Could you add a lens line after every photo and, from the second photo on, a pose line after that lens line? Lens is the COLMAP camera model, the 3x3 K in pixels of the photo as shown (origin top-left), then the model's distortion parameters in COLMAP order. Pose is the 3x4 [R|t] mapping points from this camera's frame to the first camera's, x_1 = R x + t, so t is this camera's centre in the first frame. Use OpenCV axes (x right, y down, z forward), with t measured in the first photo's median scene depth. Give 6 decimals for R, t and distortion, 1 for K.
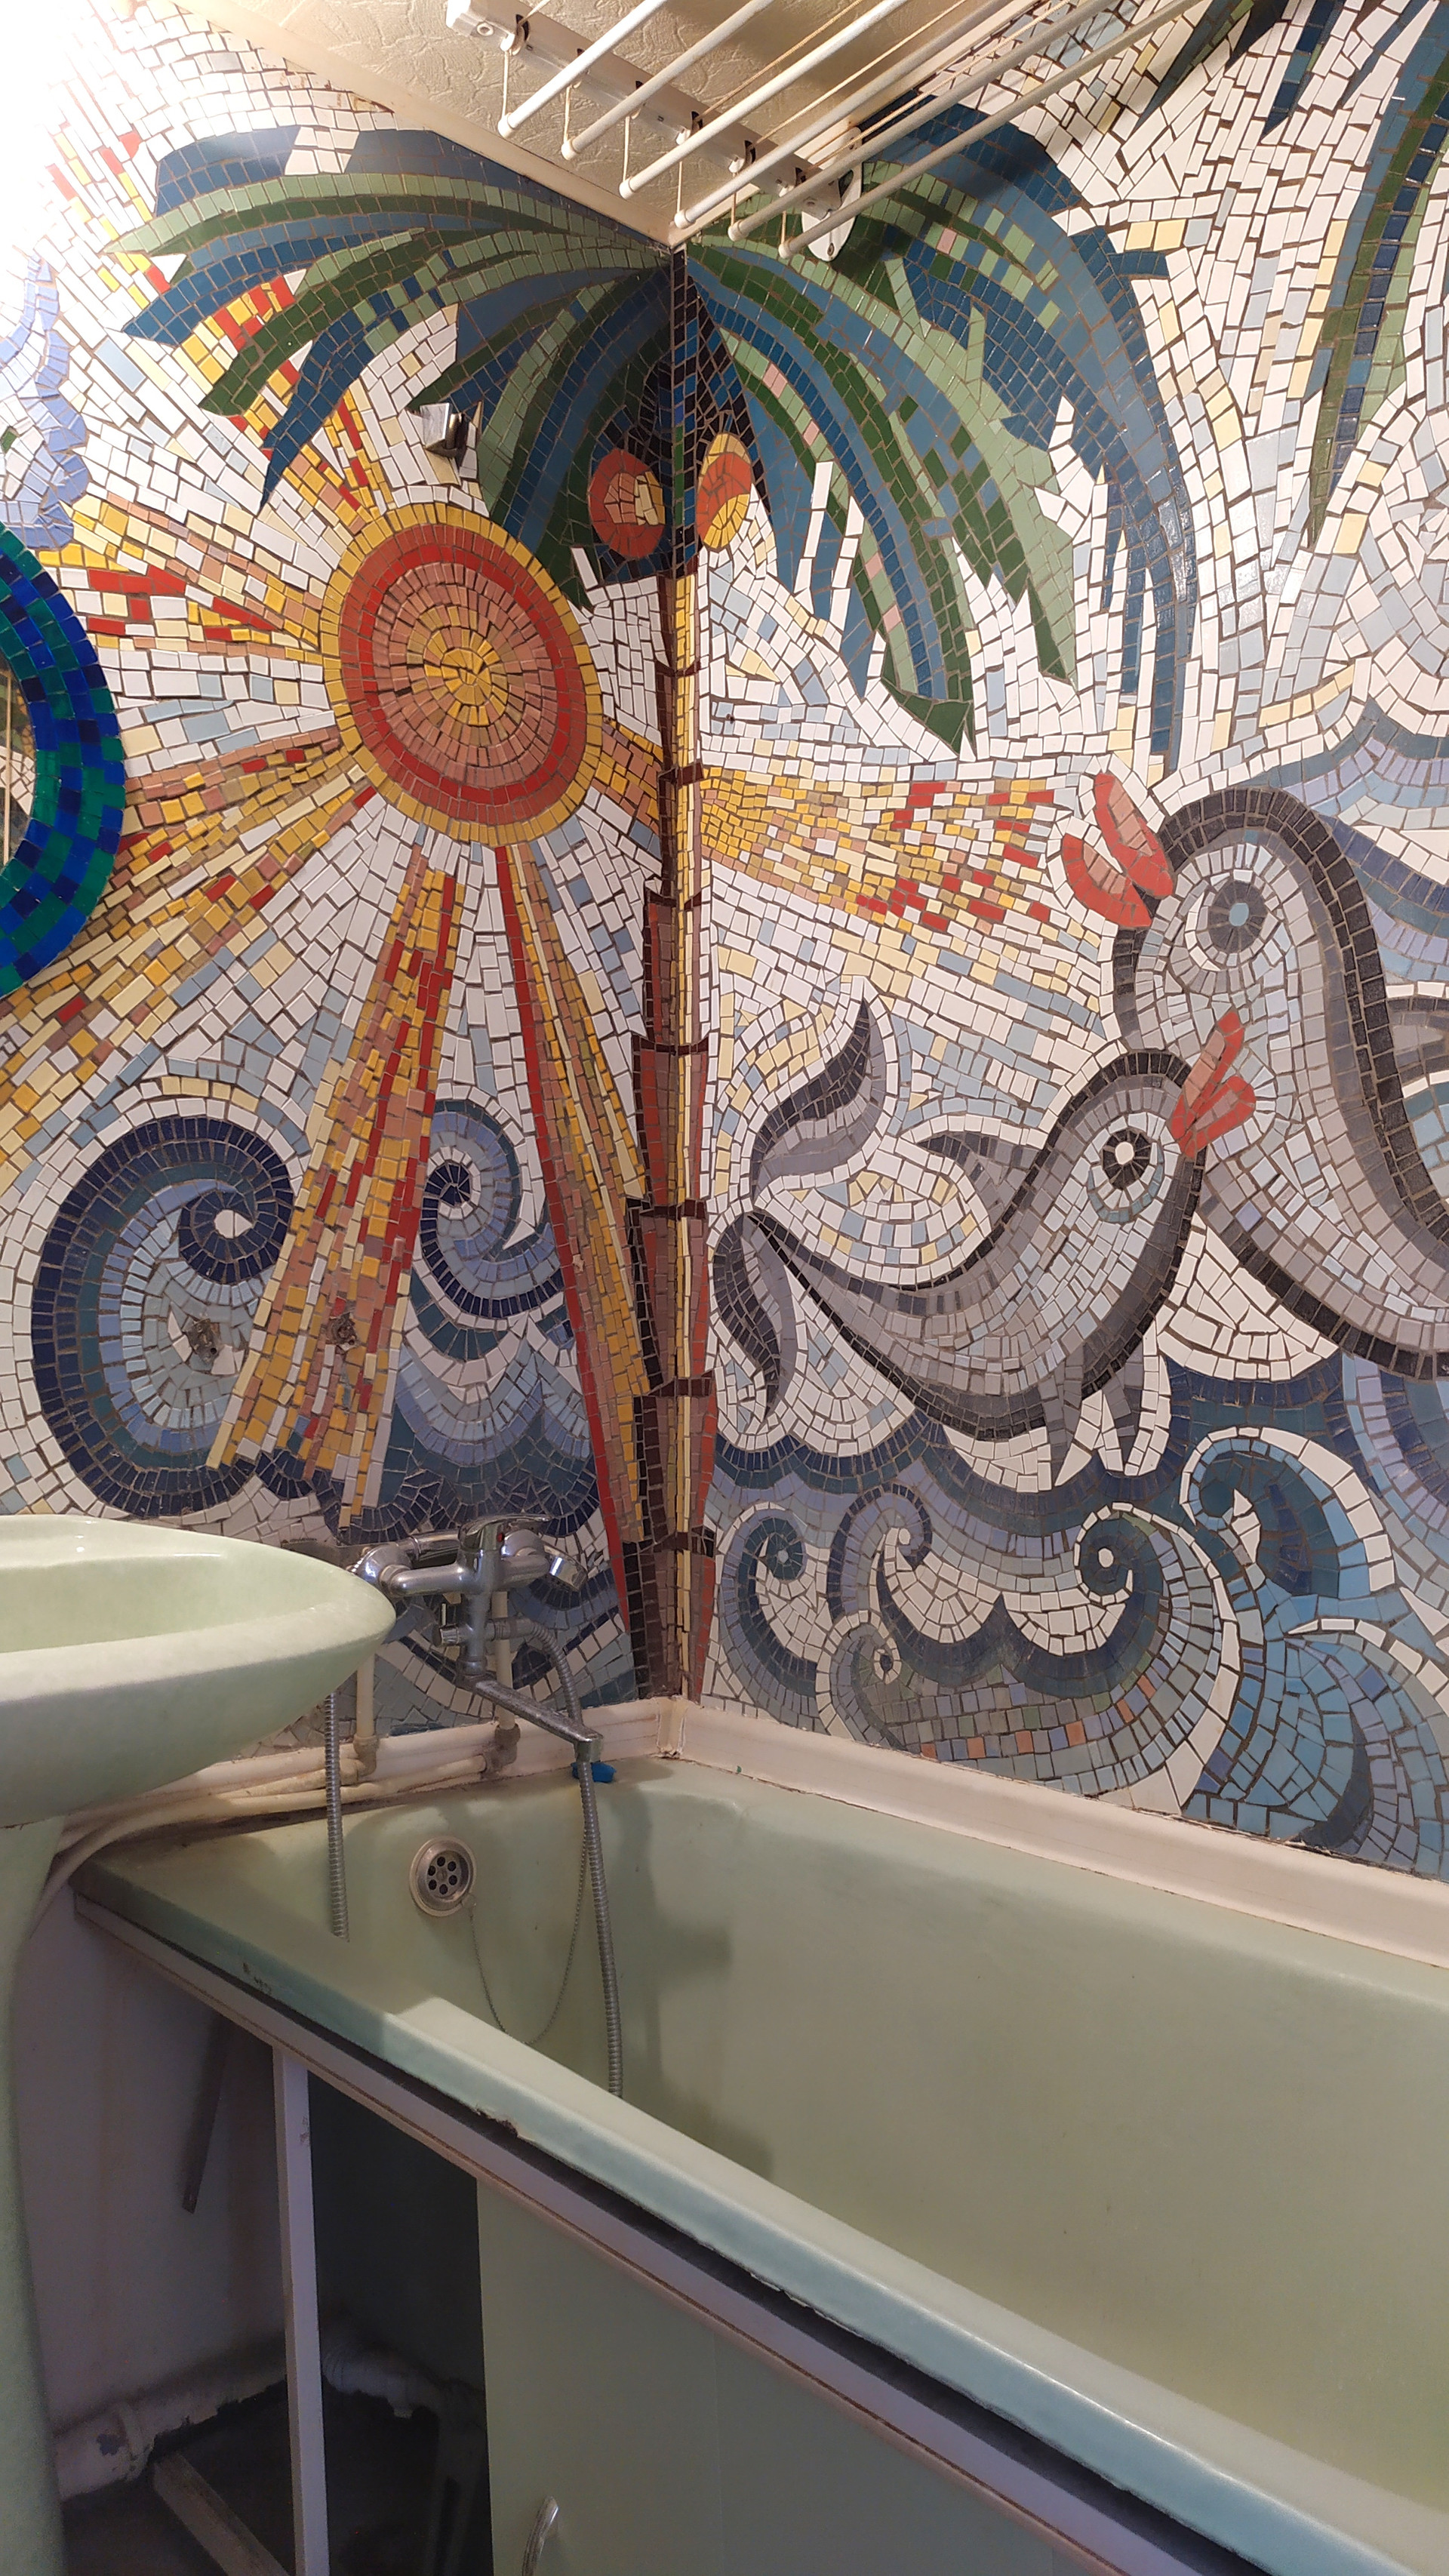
lens RADIAL K [[1936.0, 0, 742.2], [0, 1936.0, 1295.4], [0, 0, 1]] dist [0.061459, -0.078575]
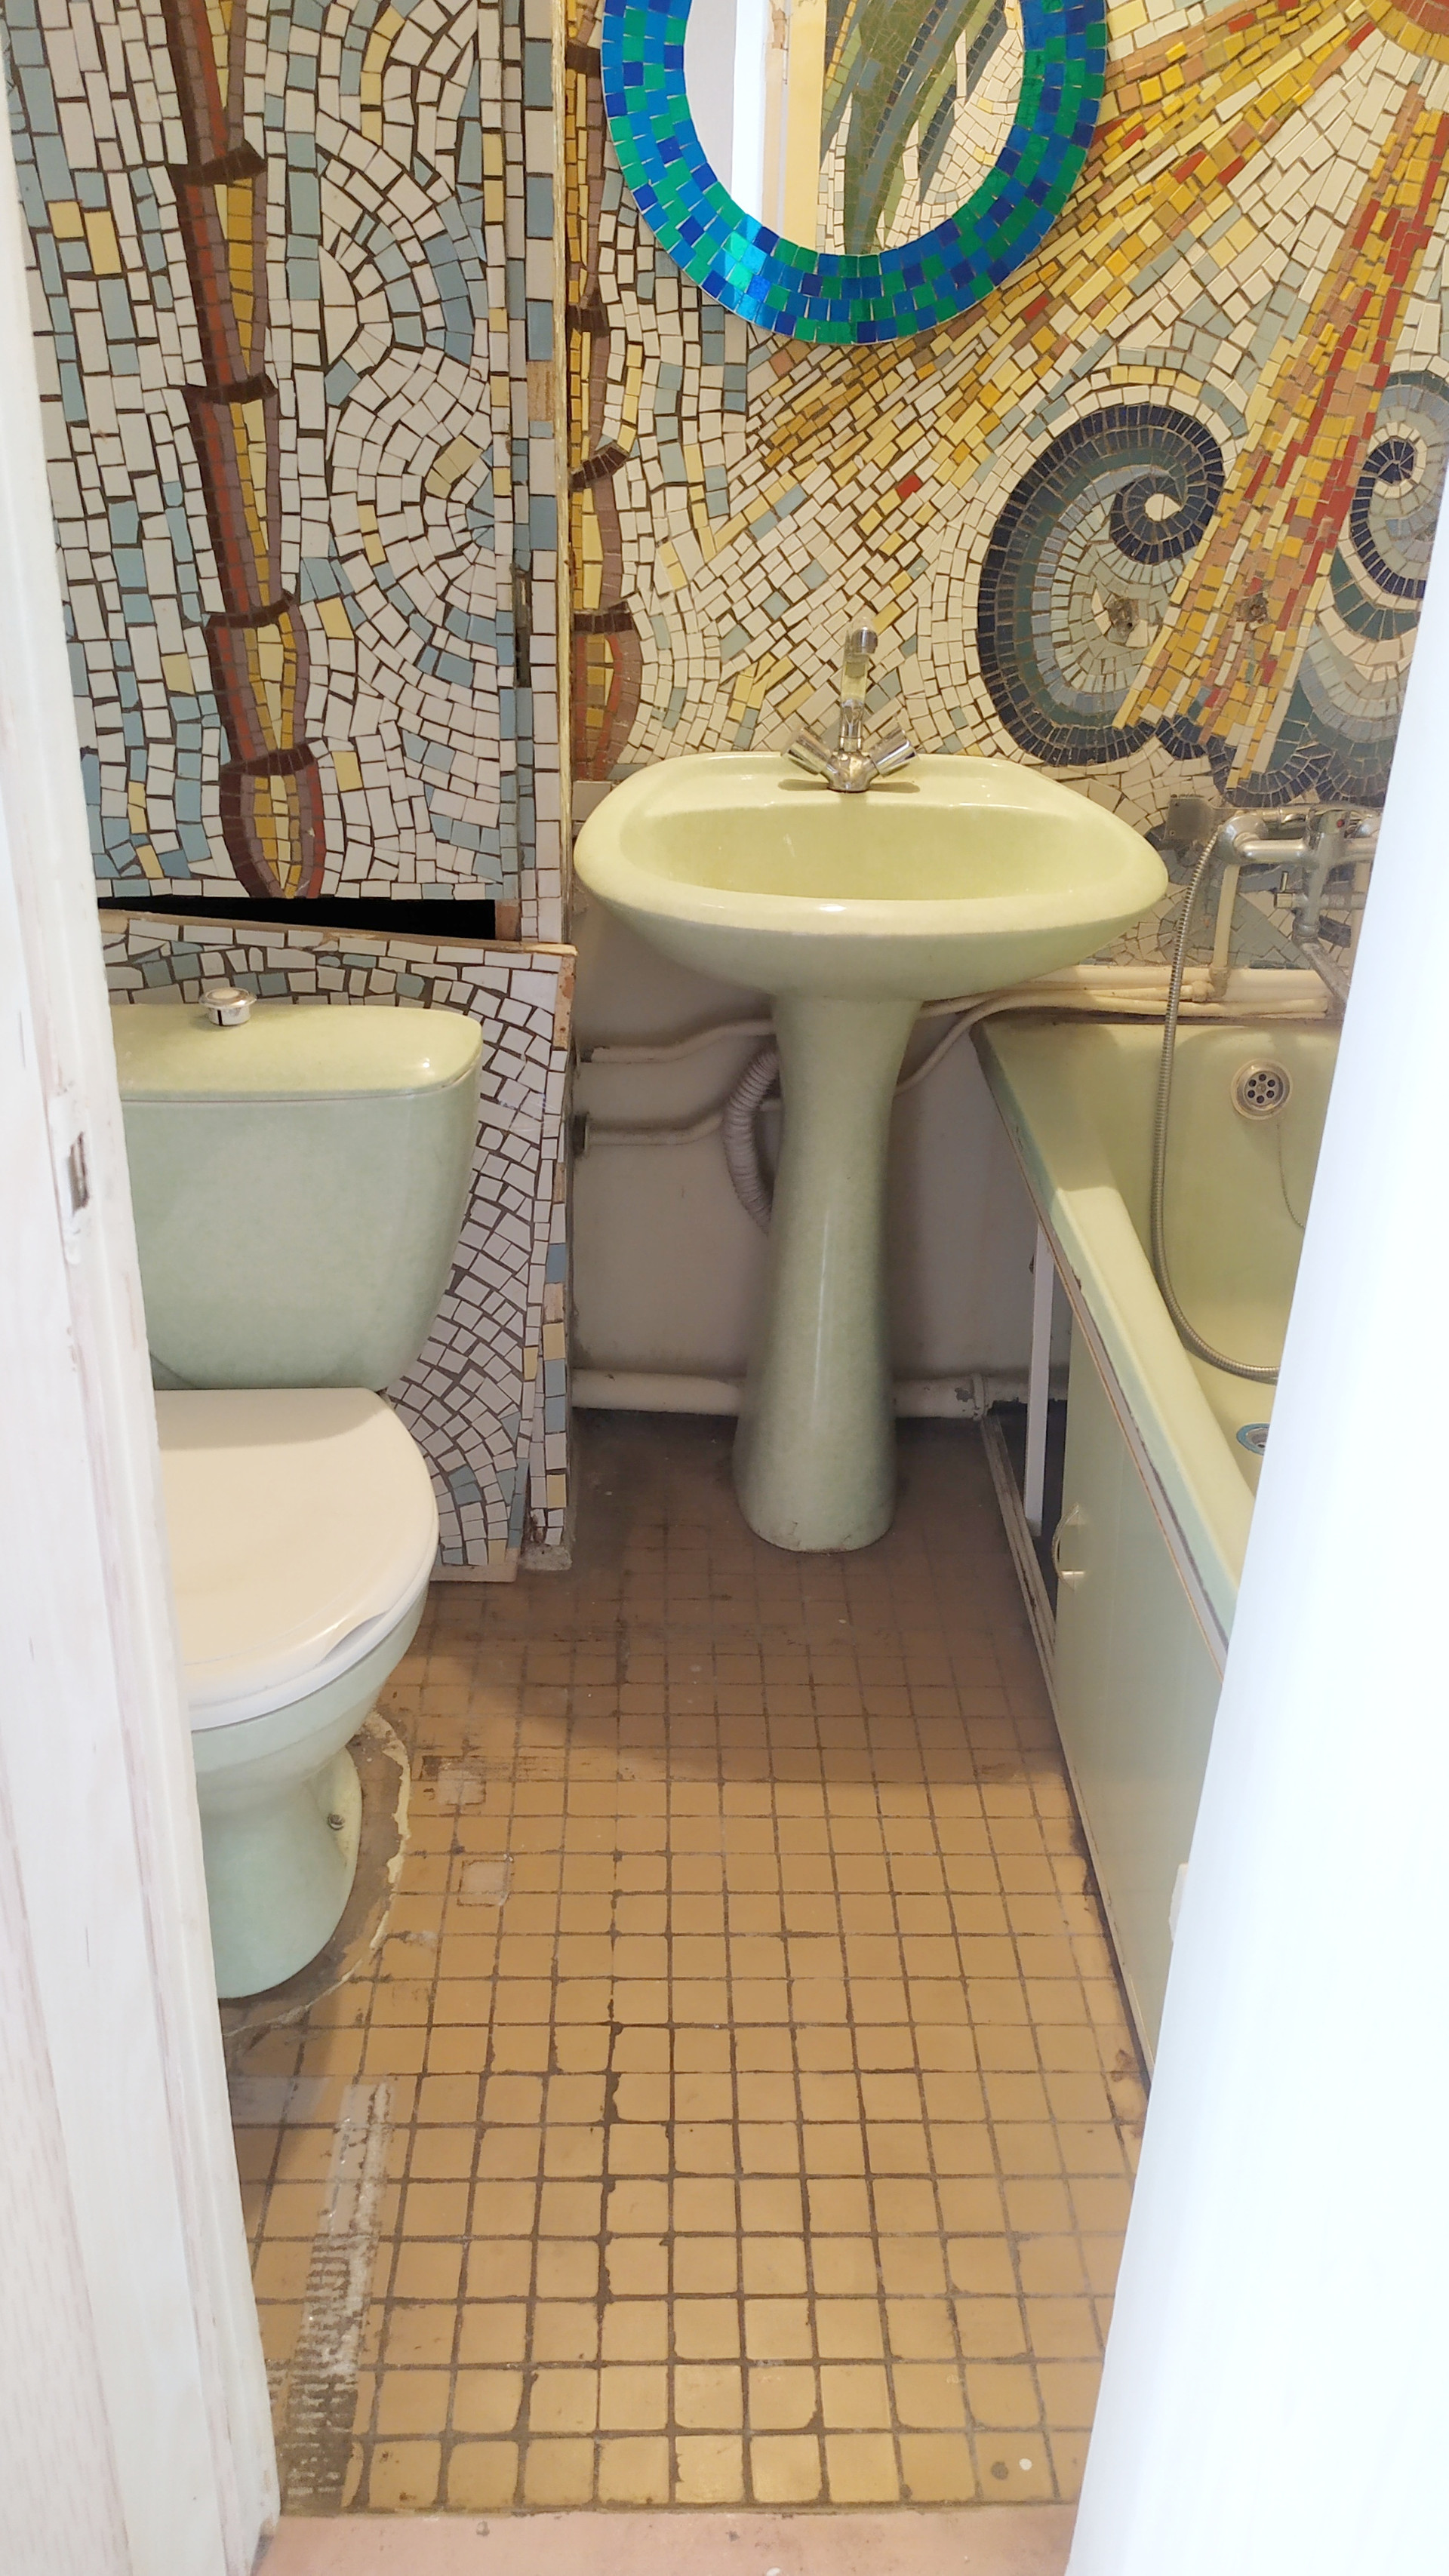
lens RADIAL K [[1936.3, 0, 708.8], [0, 1936.3, 1293.2], [0, 0, 1]] dist [0.061459, -0.078575]
pose [[0.781041, 0.294215, -0.550829, 0.289509], [-0.016379, 0.891408, 0.452905, -0.137608], [0.624265, -0.344715, 0.701045, -0.121245]]
